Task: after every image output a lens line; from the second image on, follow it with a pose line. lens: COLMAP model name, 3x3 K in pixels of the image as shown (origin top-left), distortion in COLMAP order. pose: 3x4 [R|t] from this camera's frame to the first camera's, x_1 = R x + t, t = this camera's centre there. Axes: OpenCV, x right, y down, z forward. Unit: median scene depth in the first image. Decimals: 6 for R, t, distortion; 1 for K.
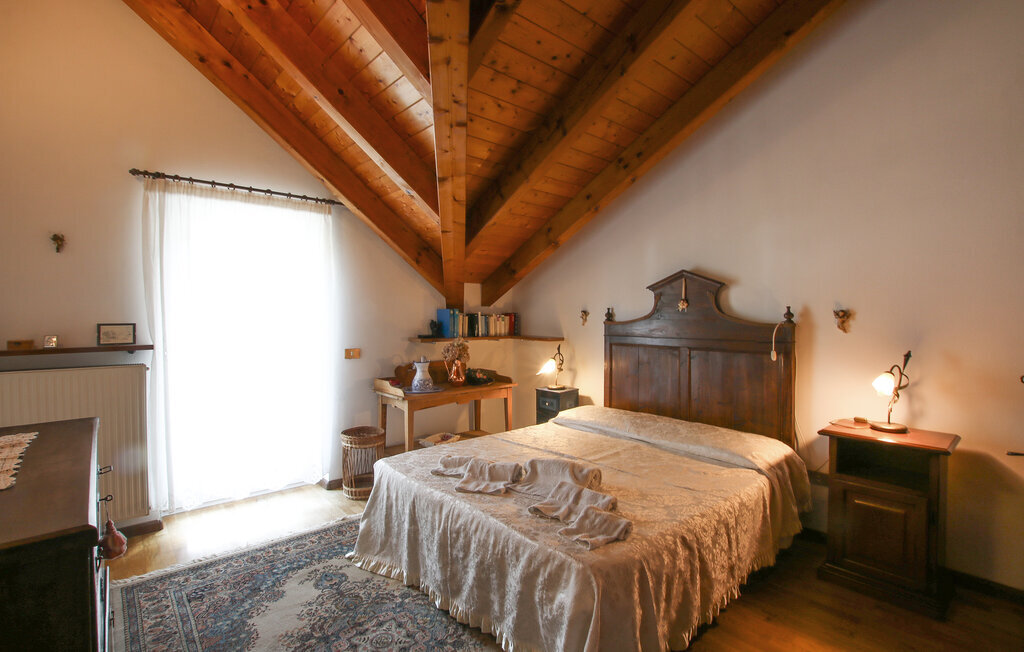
lens RADIAL K [[496.5, 0, 512.0], [0, 496.5, 326.0], [0, 0, 1]] dist [-0.013555, 0.000884]
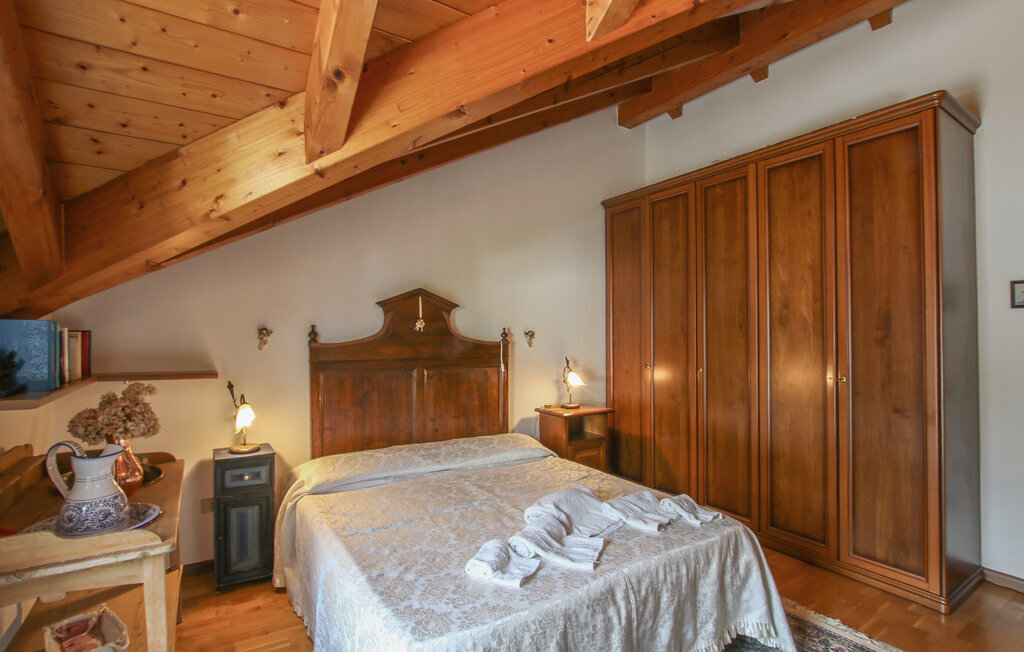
lens RADIAL K [[496.5, 0, 512.0], [0, 496.5, 326.0], [0, 0, 1]] dist [-0.013555, 0.000884]
pose [[0.105763, 0.016377, 0.994256, -0.749889], [0.019134, 0.999646, -0.018501, -0.021719], [-0.994207, 0.020981, 0.105412, 0.882552]]
